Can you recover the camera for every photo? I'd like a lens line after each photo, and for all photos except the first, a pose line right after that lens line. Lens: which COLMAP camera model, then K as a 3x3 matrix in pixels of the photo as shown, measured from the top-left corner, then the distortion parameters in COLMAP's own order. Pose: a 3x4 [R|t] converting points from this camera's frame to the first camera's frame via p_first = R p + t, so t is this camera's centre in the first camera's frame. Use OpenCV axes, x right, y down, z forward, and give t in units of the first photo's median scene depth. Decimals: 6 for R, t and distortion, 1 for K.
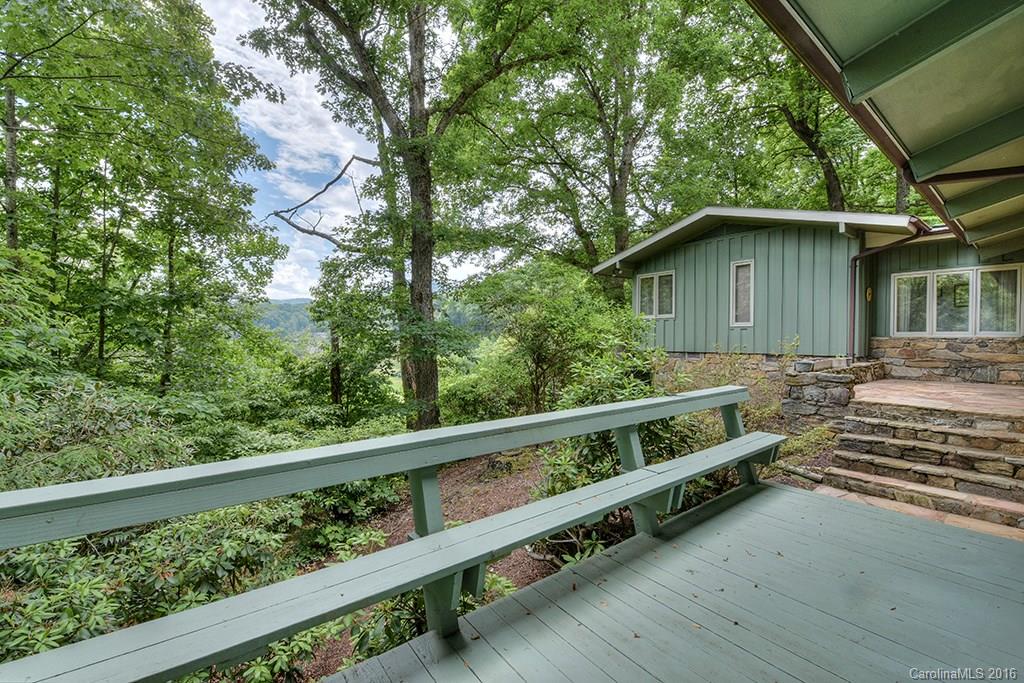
lens RADIAL K [[415.5, 0, 508.0], [0, 415.5, 342.7], [0, 0, 1]] dist [-0.013488, -0.000293]
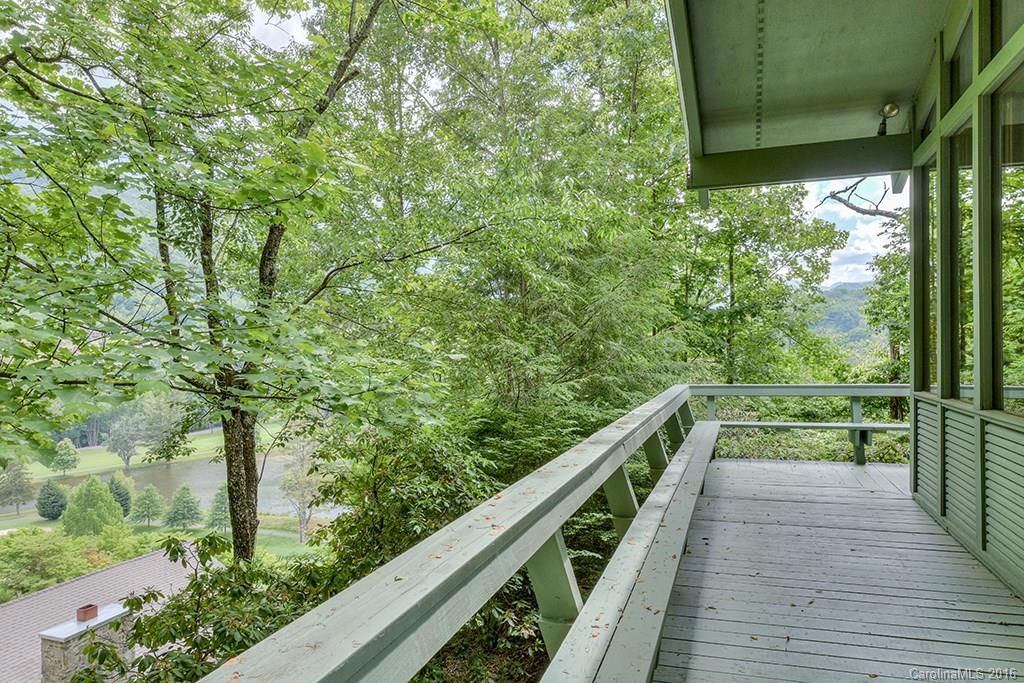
lens RADIAL K [[706.1, 0, 511.2], [0, 706.1, 347.2], [0, 0, 1]] dist [0.011740, 0.001961]
pose [[0.571165, -0.012289, -0.820744, 0.238723], [0.006380, 0.999924, -0.010532, 0.005181], [0.820811, 0.000779, 0.571200, -0.349963]]
